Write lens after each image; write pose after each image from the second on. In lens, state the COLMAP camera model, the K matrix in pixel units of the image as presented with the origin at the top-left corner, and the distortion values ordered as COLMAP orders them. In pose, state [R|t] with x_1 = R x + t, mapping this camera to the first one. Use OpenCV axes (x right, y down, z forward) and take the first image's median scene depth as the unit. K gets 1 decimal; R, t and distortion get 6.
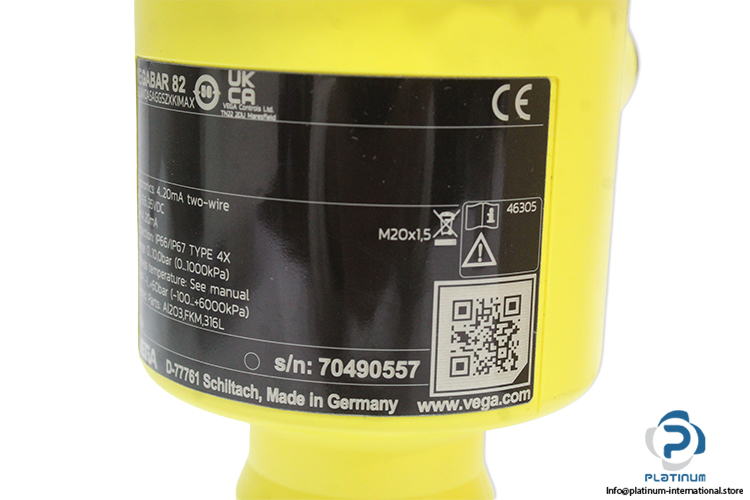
lens RADIAL K [[1400.3, 0, 376.5], [0, 1400.3, 254.3], [0, 0, 1]] dist [0.075234, 0.000000]
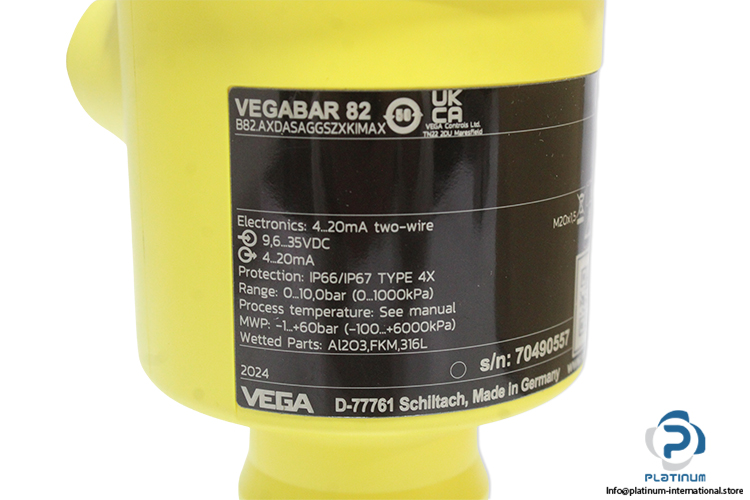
lens RADIAL K [[1400.3, 0, 377.5], [0, 1400.3, 246.2], [0, 0, 1]] dist [0.075234, 0.000000]
pose [[0.633047, -0.200949, 0.747577, -0.875875], [0.154474, 0.979089, 0.132371, -0.157431], [-0.758544, 0.031684, 0.650851, 0.377006]]
